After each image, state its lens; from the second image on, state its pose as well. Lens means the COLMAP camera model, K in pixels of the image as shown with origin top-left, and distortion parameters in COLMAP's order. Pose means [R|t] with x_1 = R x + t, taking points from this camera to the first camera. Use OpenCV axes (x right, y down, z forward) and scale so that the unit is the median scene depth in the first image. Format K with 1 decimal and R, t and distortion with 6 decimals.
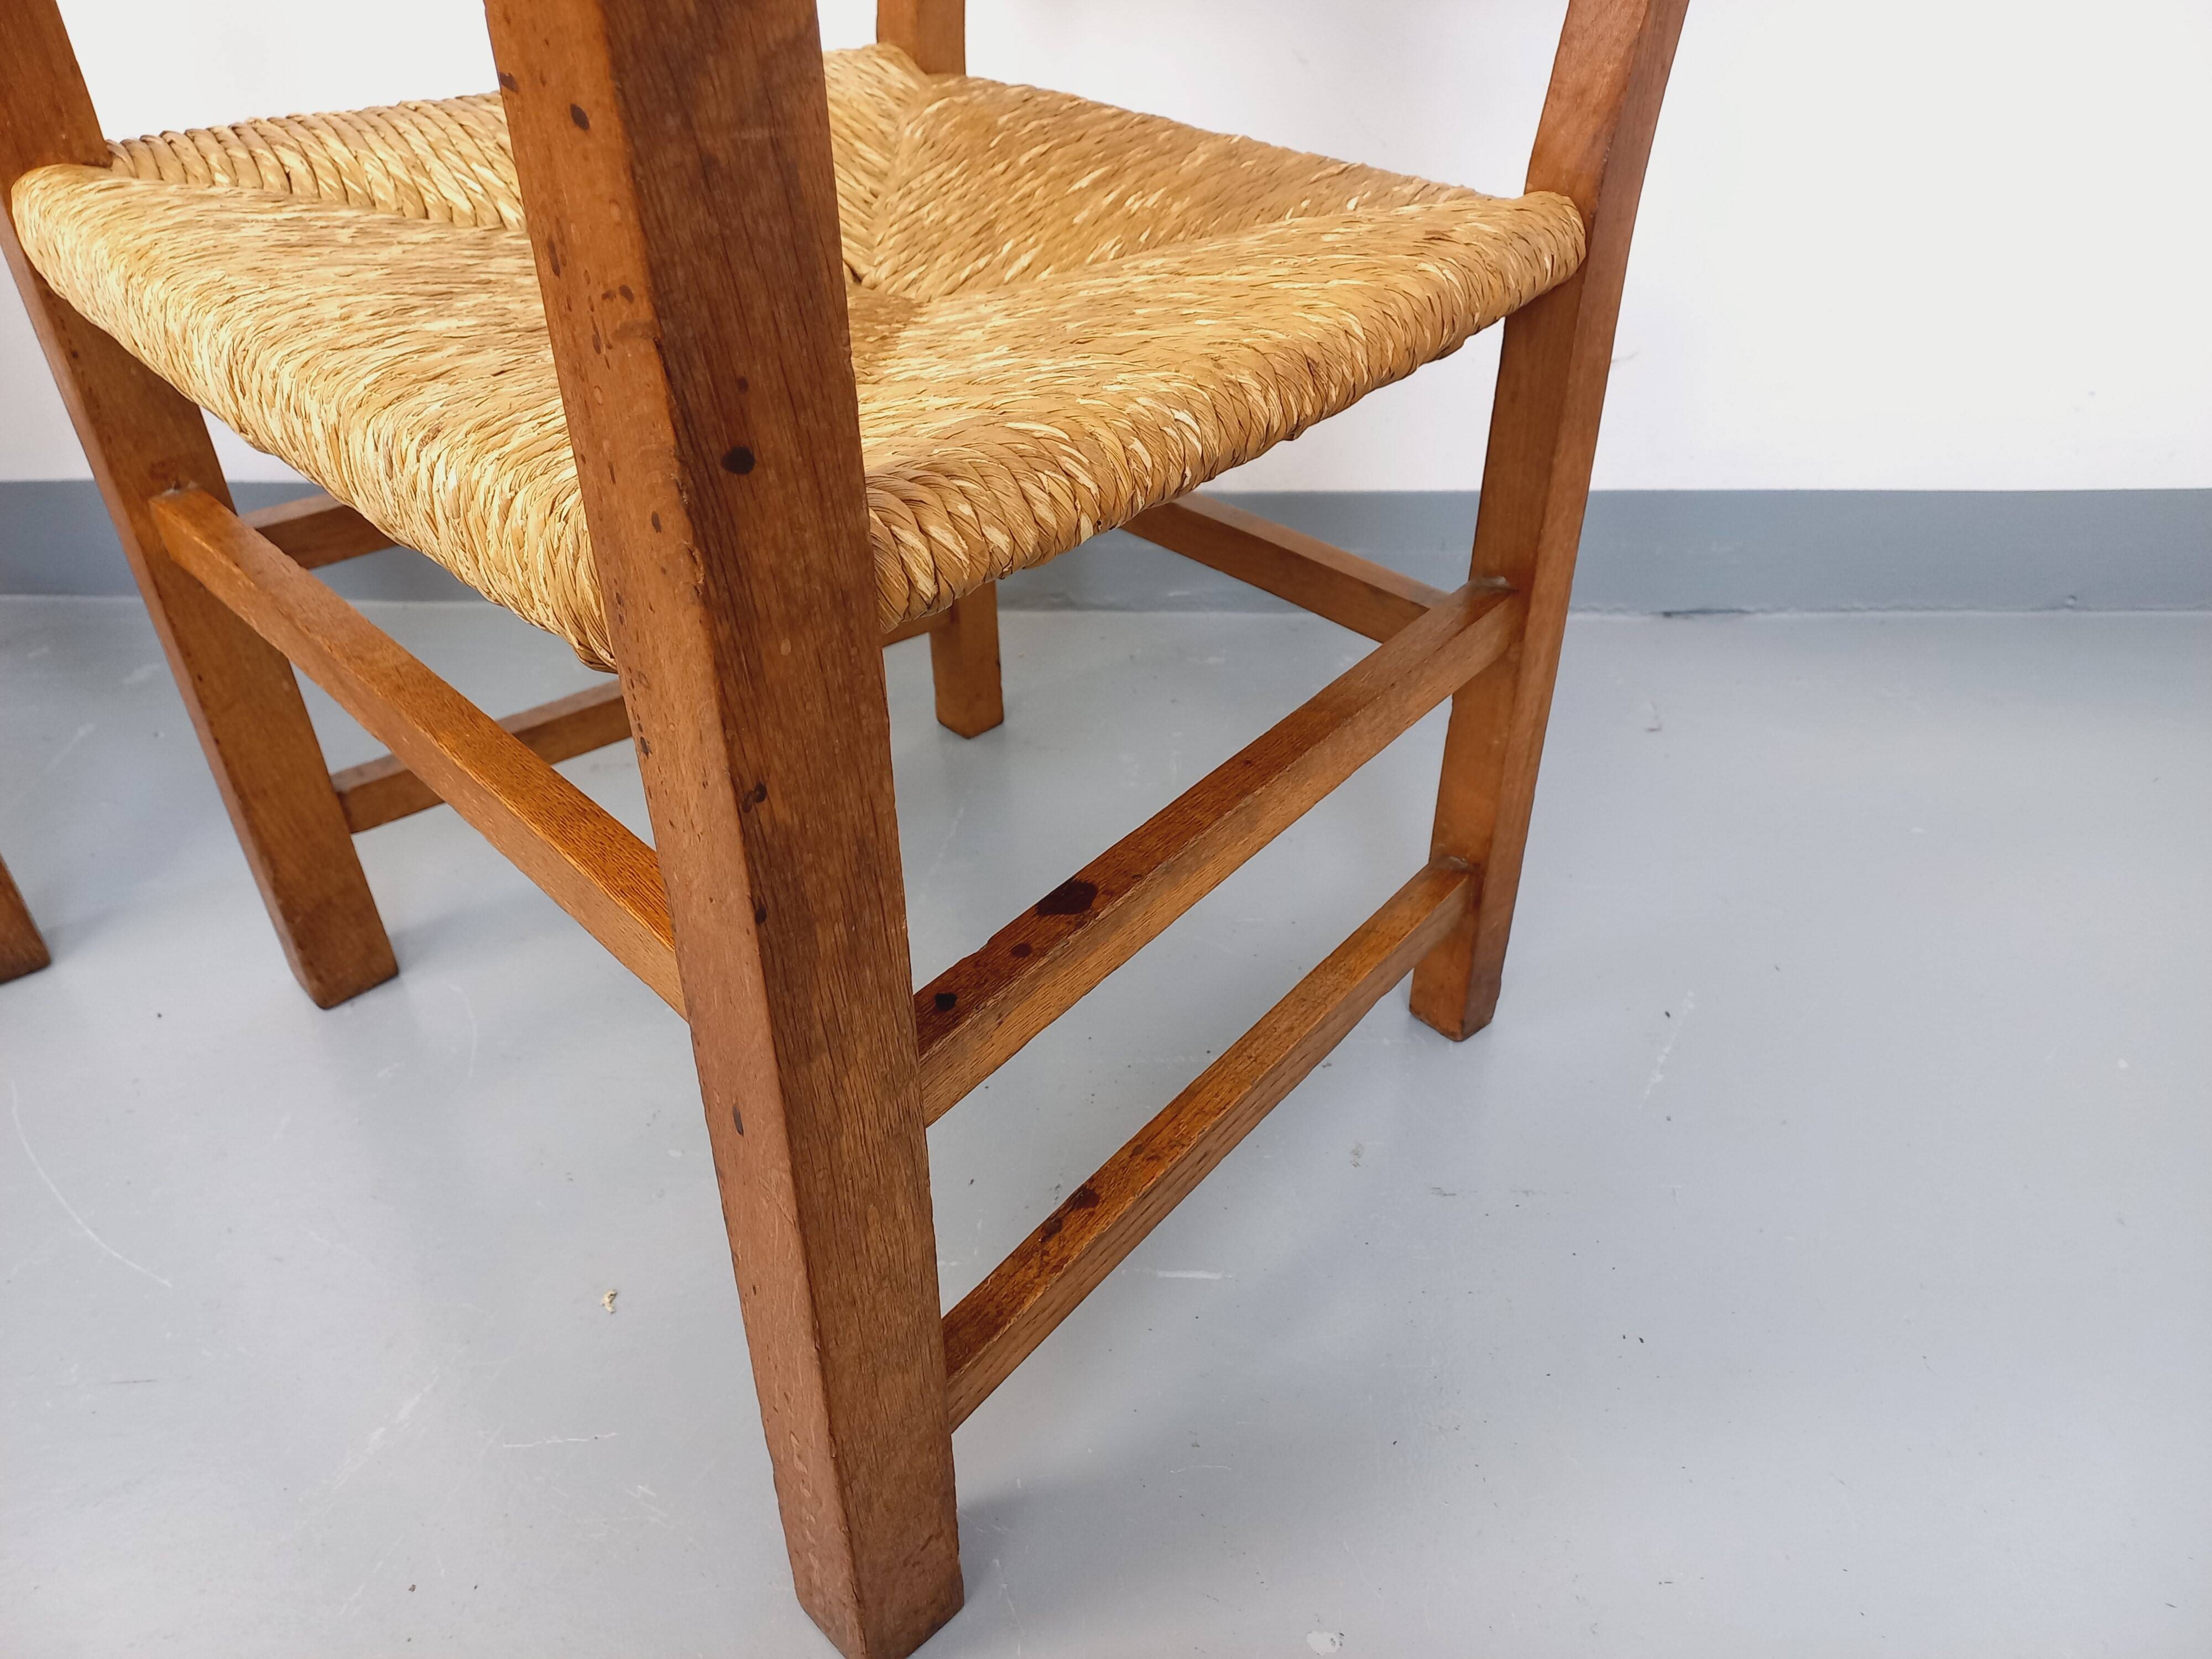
lens RADIAL K [[1620.7, 0, 1055.0], [0, 1620.7, 815.8], [0, 0, 1]] dist [0.080803, -0.076968]
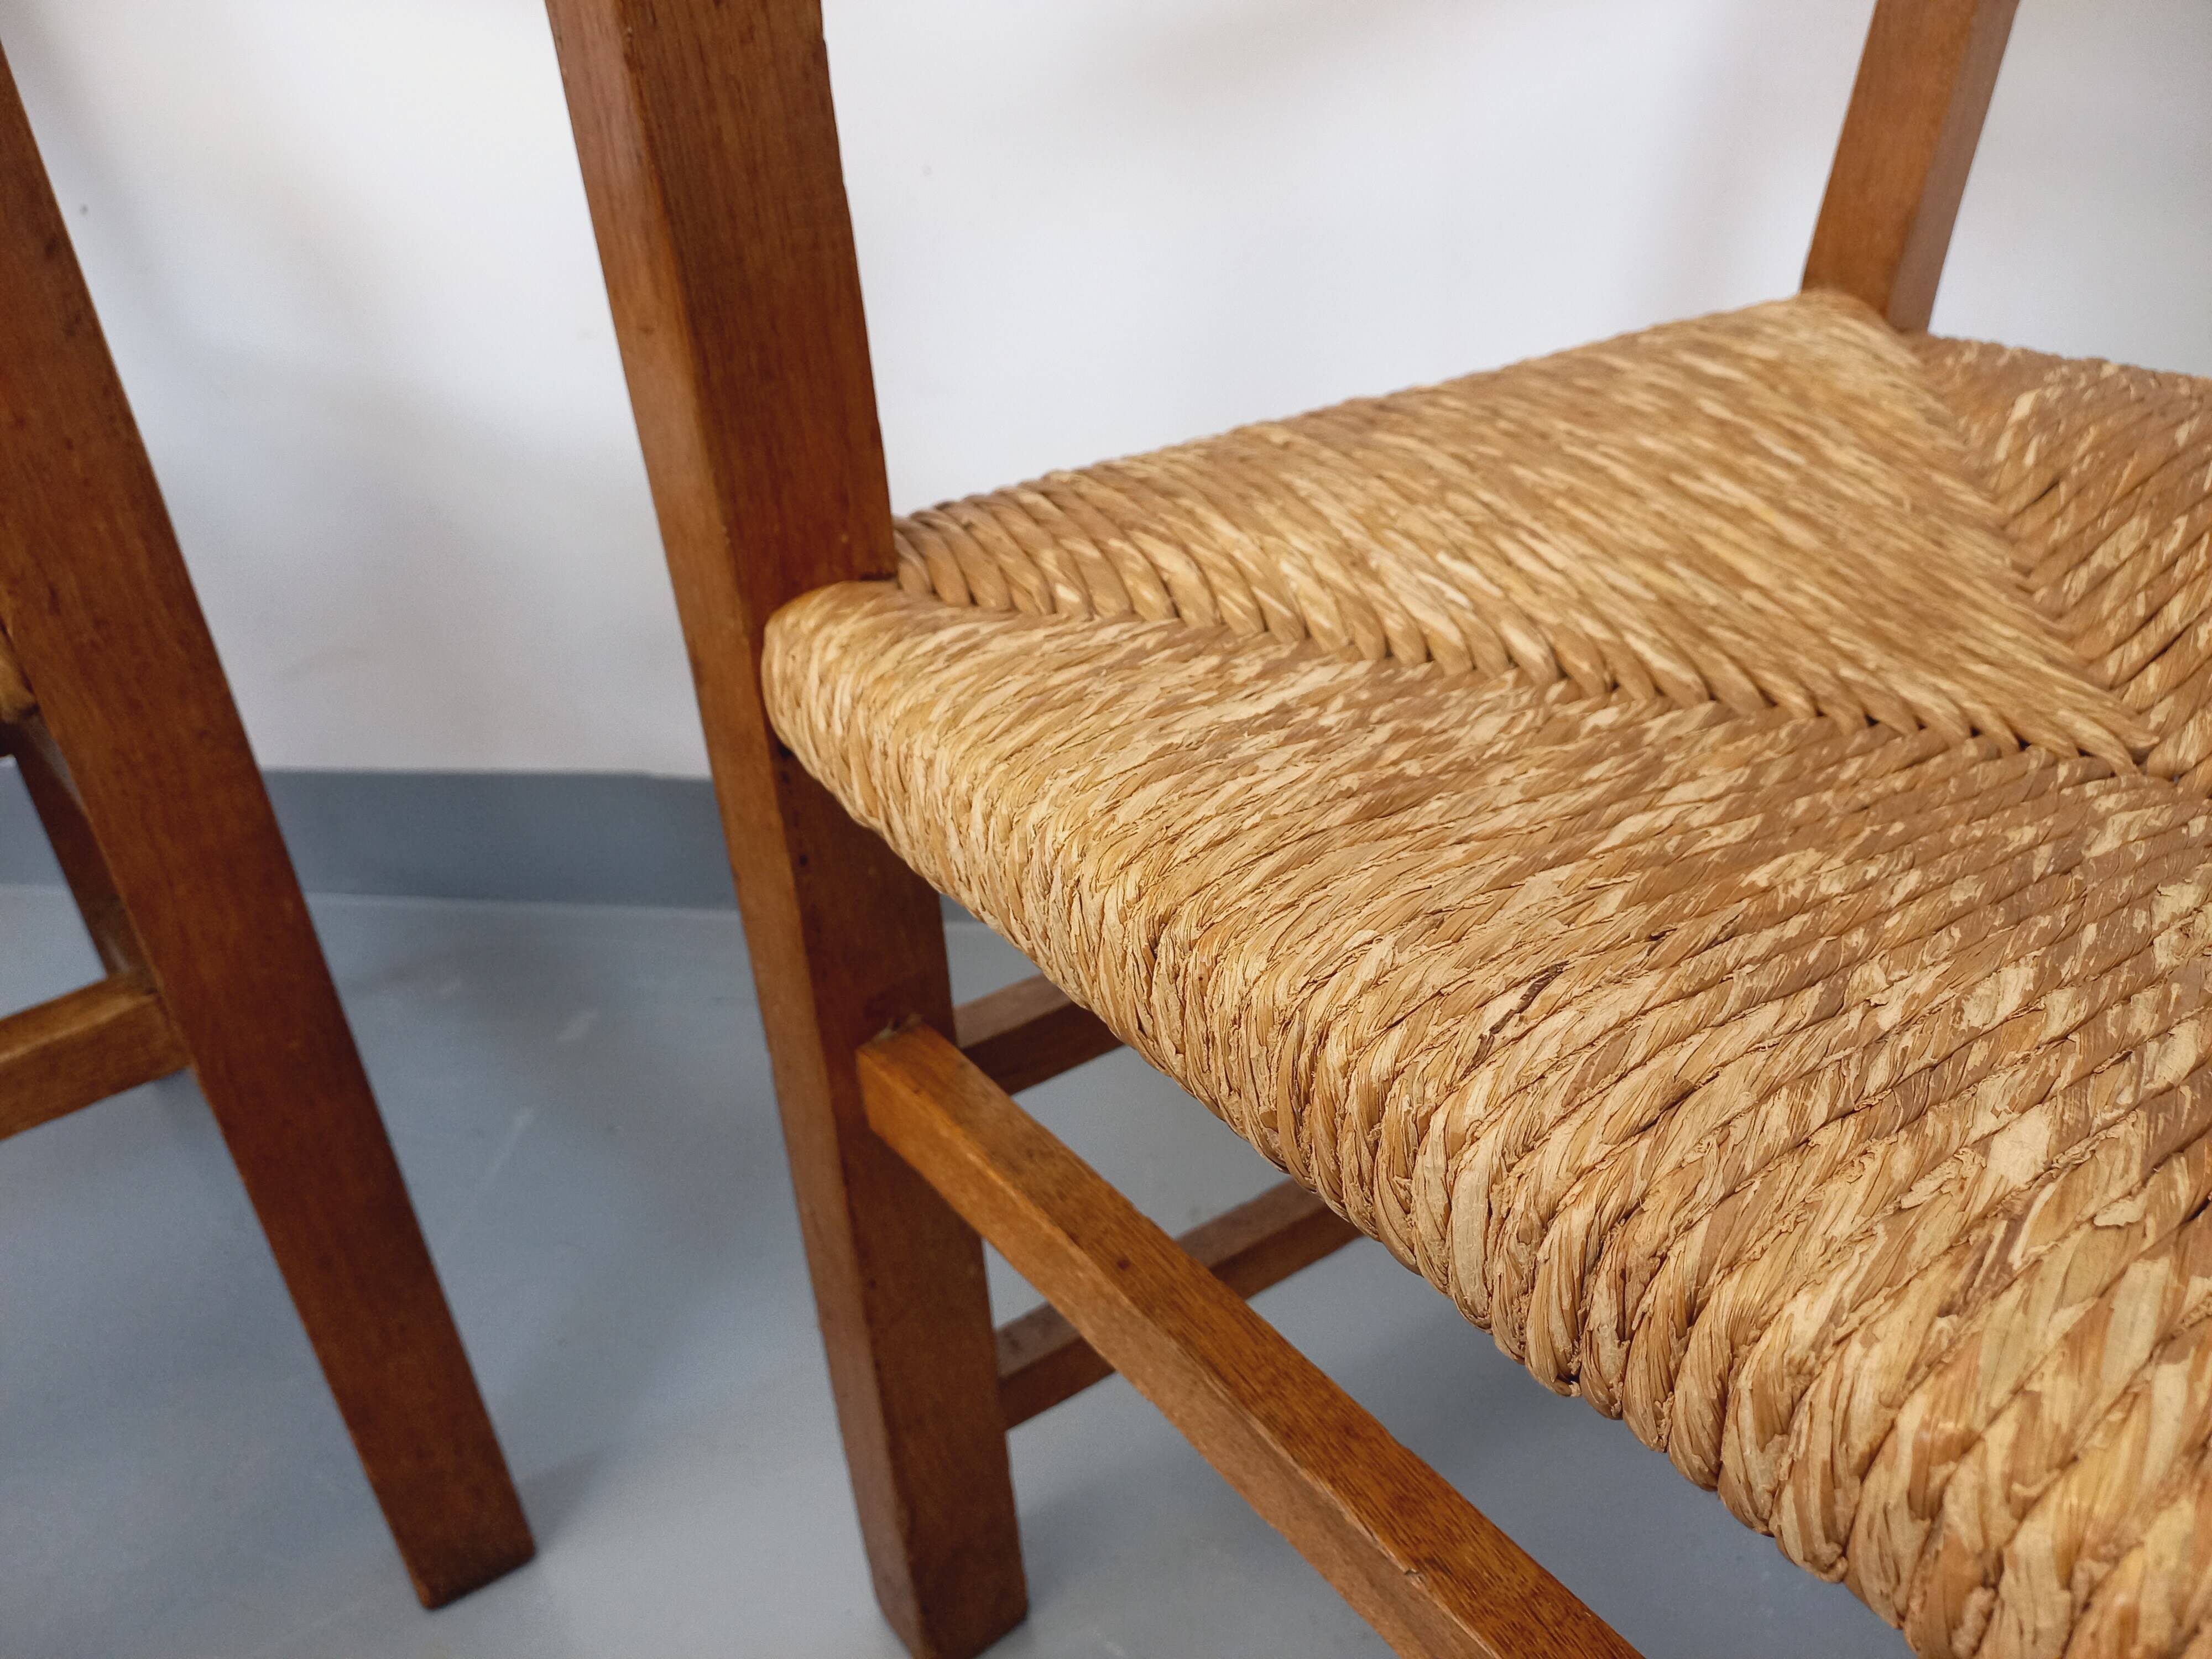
lens RADIAL K [[1620.7, 0, 1105.3], [0, 1620.7, 820.5], [0, 0, 1]] dist [0.080803, -0.076968]
pose [[0.997909, 0.022519, -0.060578, -0.451812], [-0.025208, 0.998713, -0.044011, -0.276151], [0.059509, 0.045446, 0.997193, 0.407573]]
